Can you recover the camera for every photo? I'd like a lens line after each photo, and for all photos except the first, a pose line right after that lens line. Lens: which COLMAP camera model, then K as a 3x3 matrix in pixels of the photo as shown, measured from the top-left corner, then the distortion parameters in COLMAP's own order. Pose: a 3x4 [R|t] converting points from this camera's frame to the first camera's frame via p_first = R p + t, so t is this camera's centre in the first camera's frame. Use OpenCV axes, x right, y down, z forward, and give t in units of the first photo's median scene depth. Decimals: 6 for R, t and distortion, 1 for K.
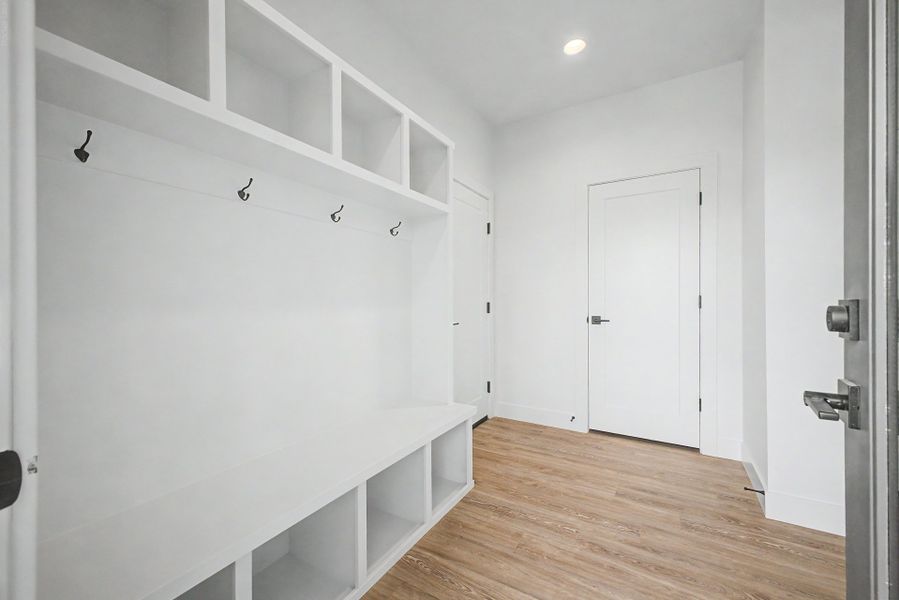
lens RADIAL K [[356.1, 0, 450.0], [0, 356.1, 301.7], [0, 0, 1]] dist [0.001582, 0.000256]
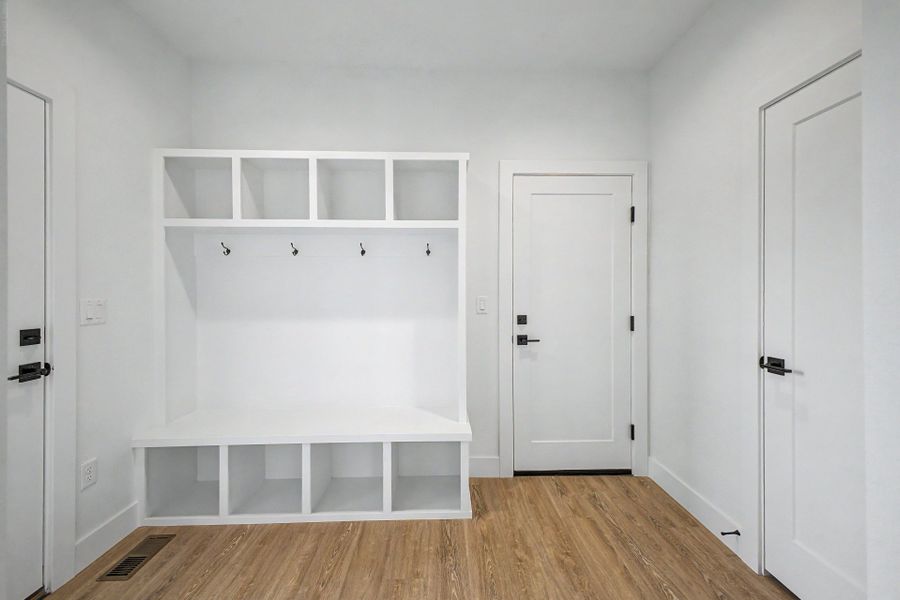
lens RADIAL K [[356.5, 0, 450.3], [0, 356.5, 293.3], [0, 0, 1]] dist [0.001582, 0.000256]
pose [[0.541932, 0.007696, -0.840387, 0.745323], [-0.005037, 0.999970, 0.005909, -0.068370], [0.840407, 0.001031, 0.541954, 0.410318]]
